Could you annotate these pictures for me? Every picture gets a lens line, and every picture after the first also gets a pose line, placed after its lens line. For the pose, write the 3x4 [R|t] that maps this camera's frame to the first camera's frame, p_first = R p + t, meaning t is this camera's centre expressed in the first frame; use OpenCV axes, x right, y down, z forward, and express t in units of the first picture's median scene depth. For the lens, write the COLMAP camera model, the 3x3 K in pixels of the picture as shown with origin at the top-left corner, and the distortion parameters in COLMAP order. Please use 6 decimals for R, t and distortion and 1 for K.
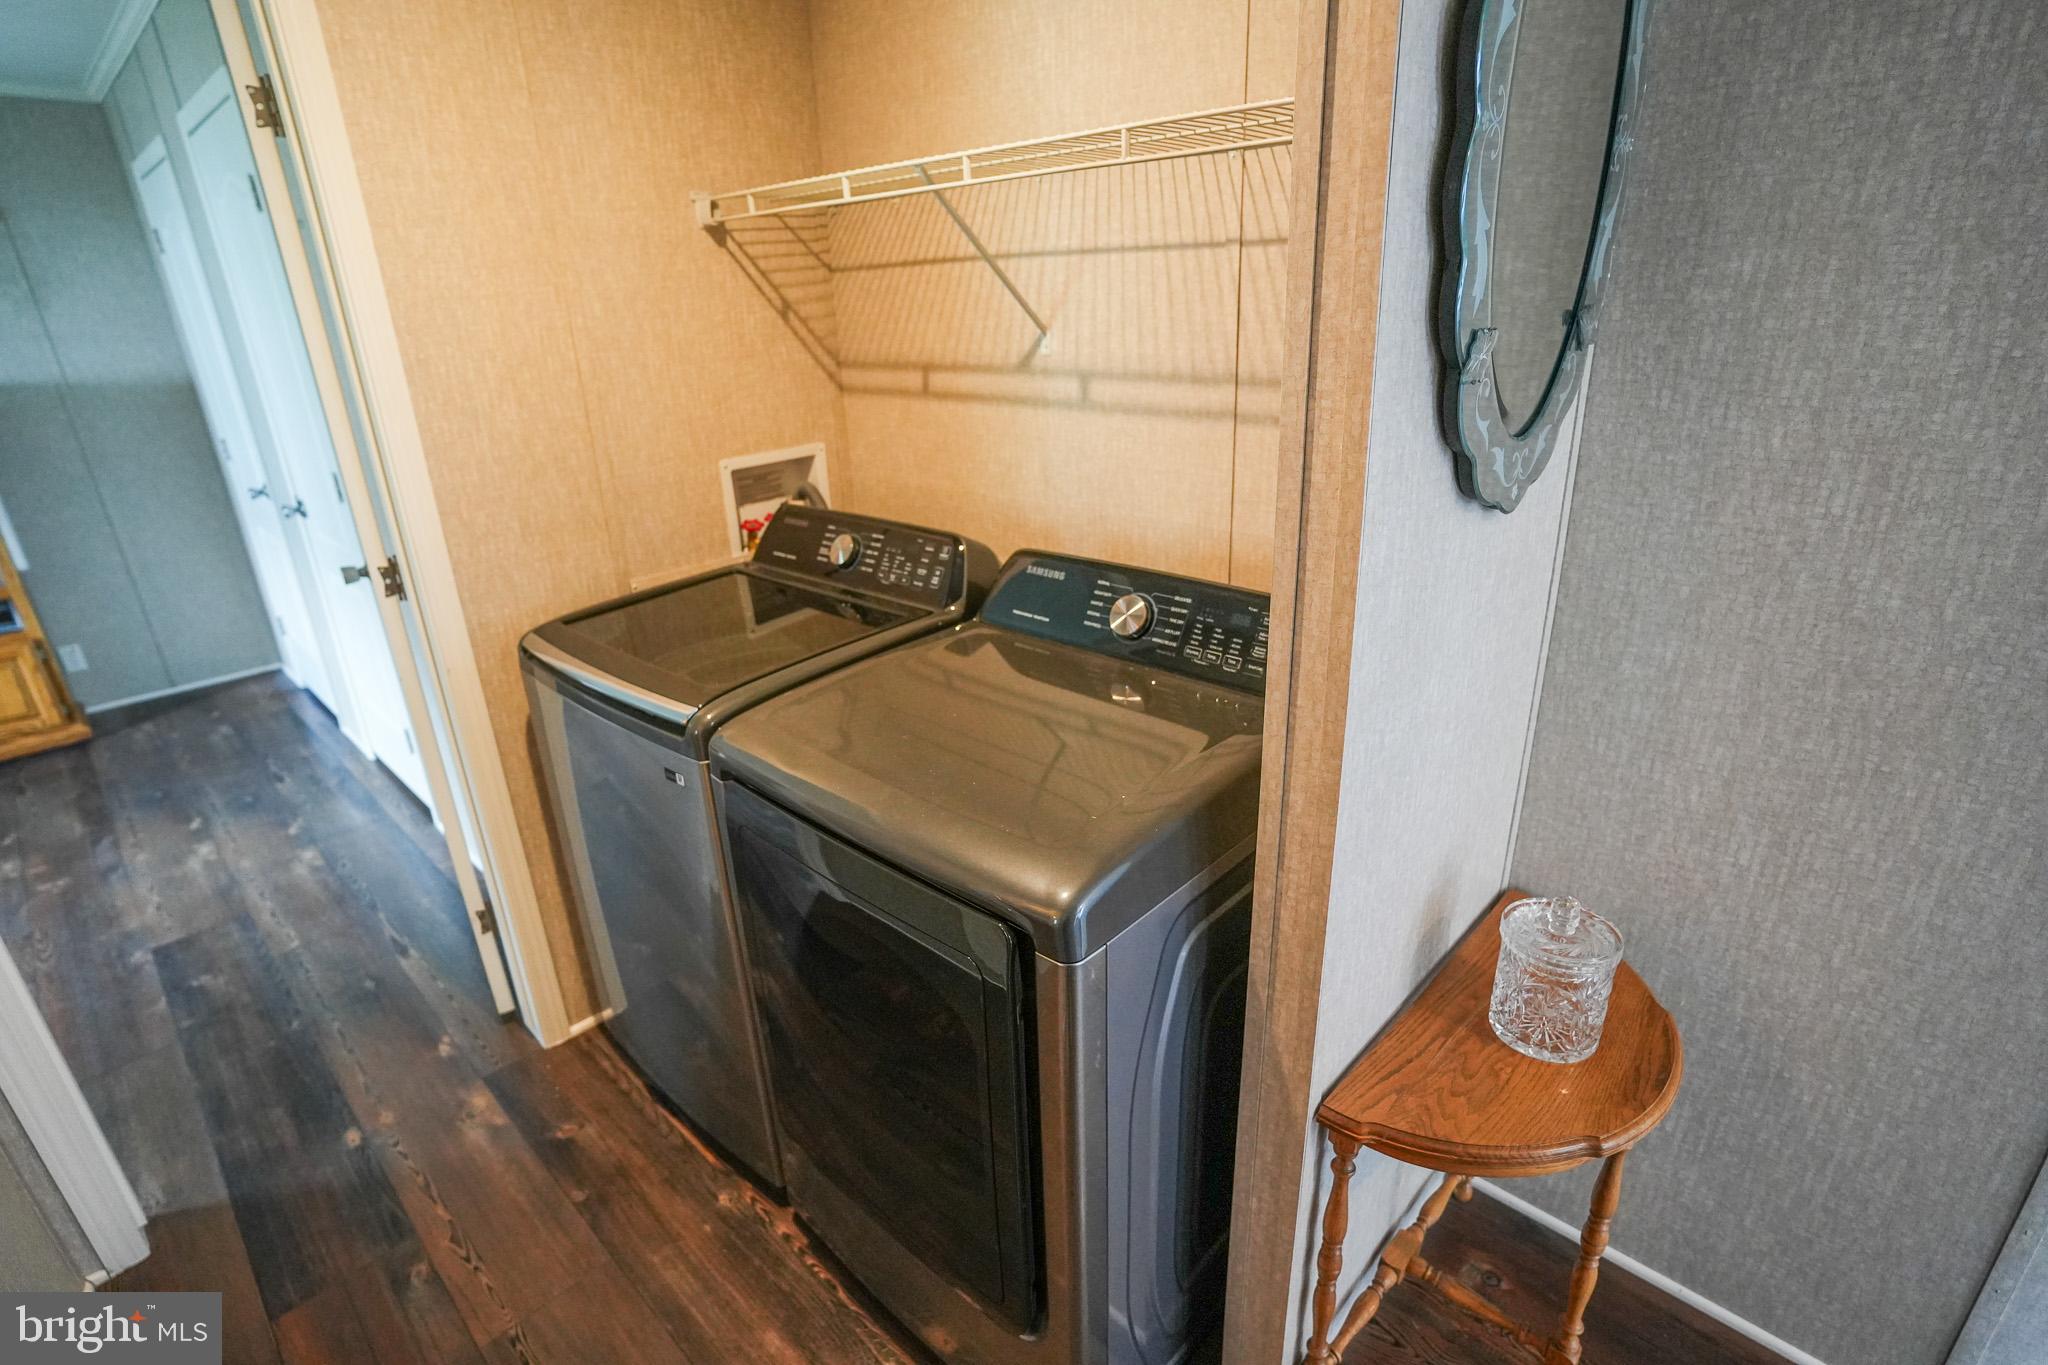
lens RADIAL K [[1003.8, 0, 1013.1], [0, 1003.8, 669.6], [0, 0, 1]] dist [-0.076206, 0.035359]
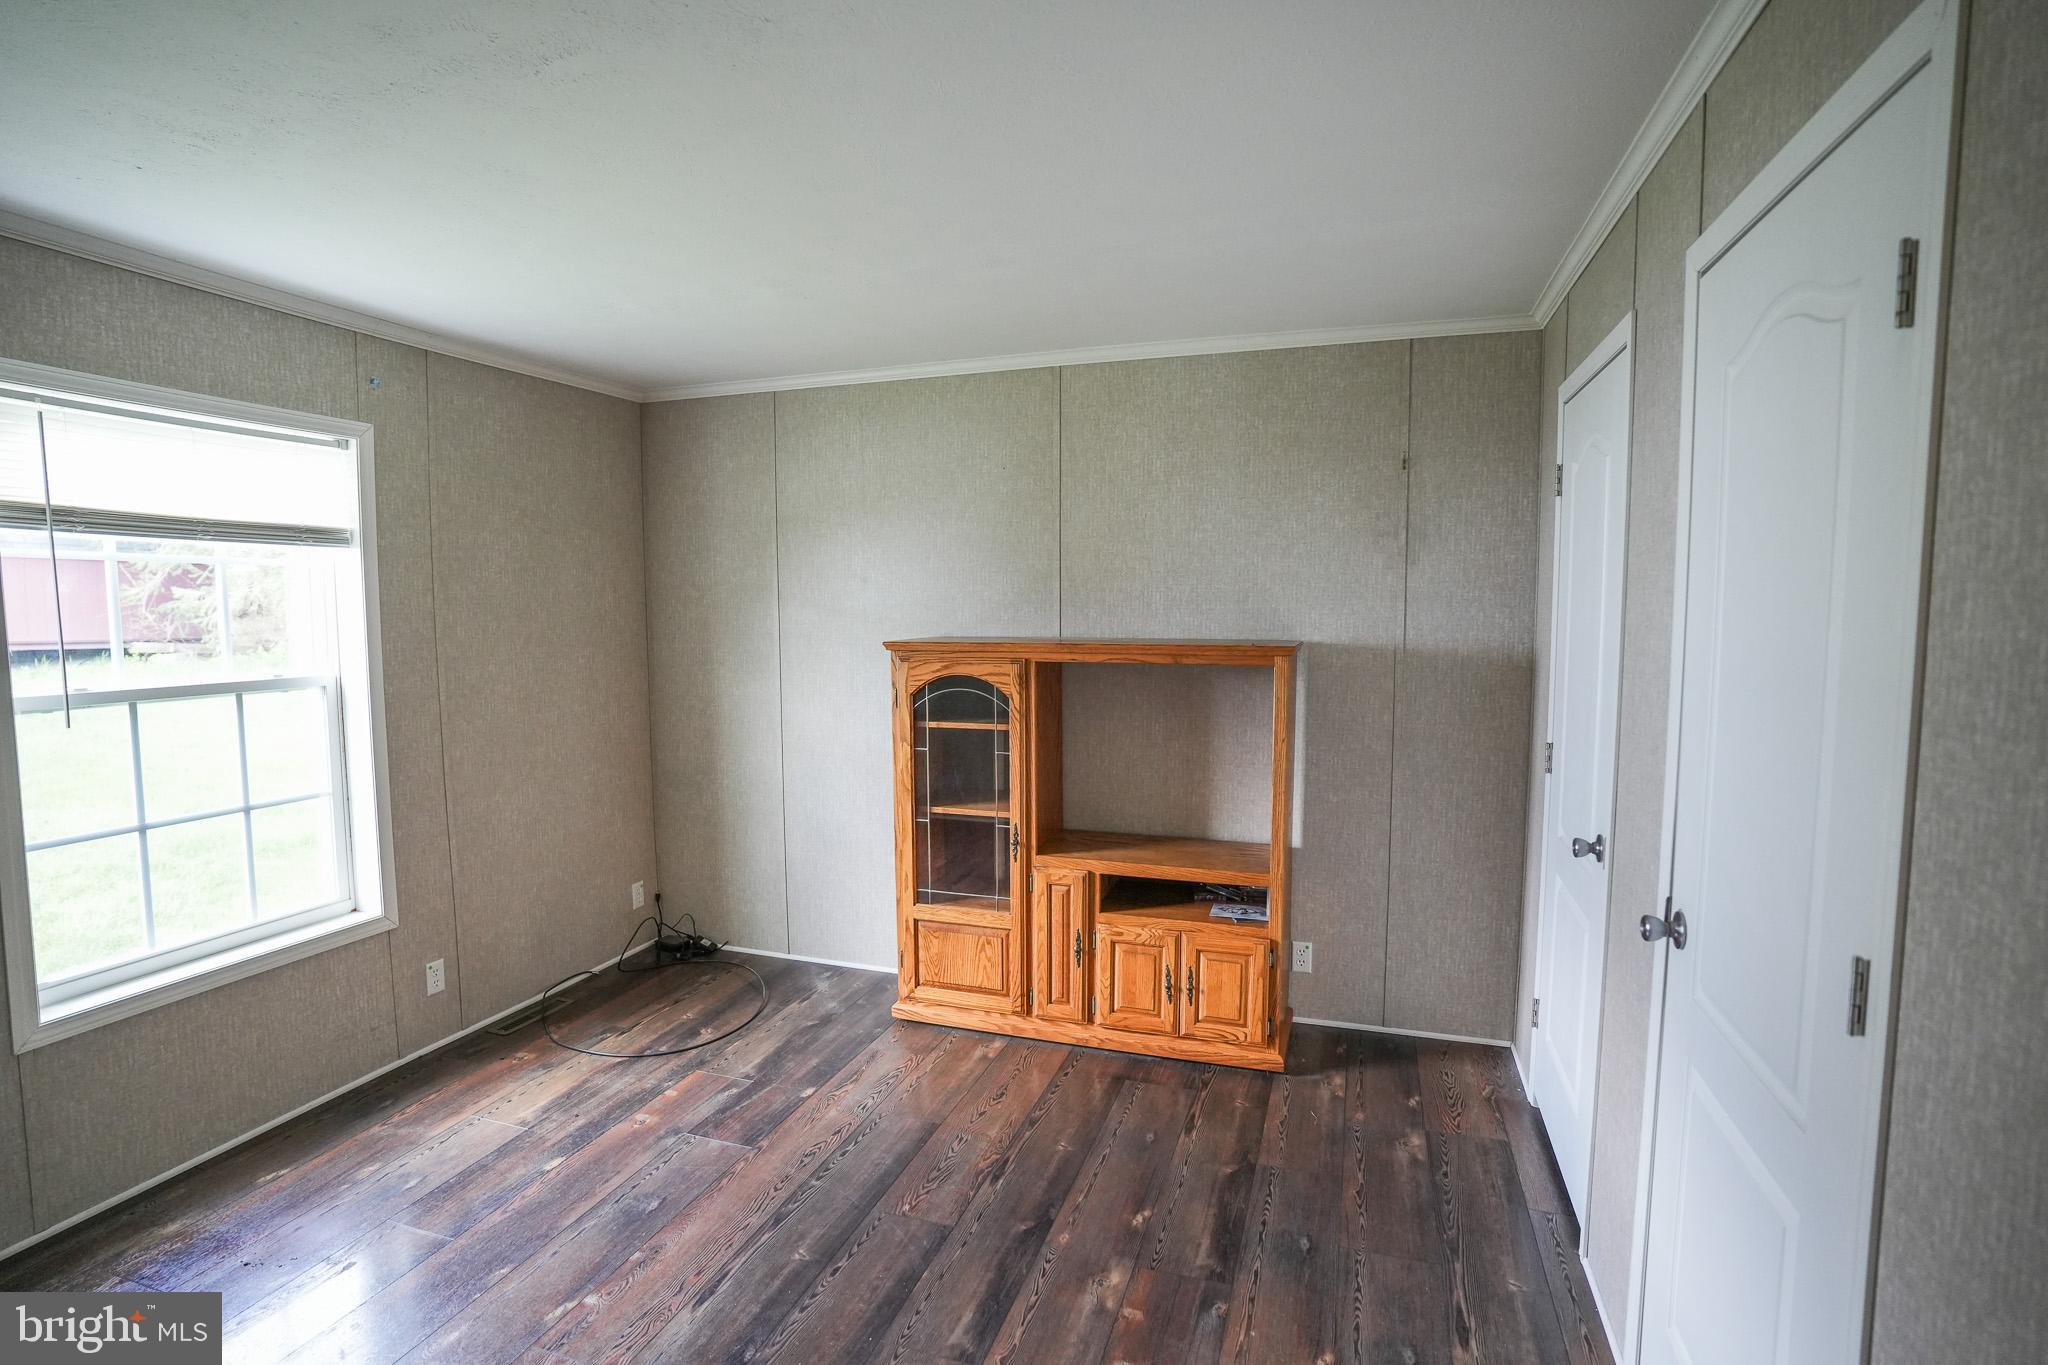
lens RADIAL K [[1003.8, 0, 1034.4], [0, 1003.8, 677.7], [0, 0, 1]] dist [-0.076206, 0.035359]
pose [[0.433702, 0.116216, -0.893530, -0.371251], [-0.346763, 0.936801, -0.046468, -0.127981], [0.831660, 0.329997, 0.446592, 0.377105]]
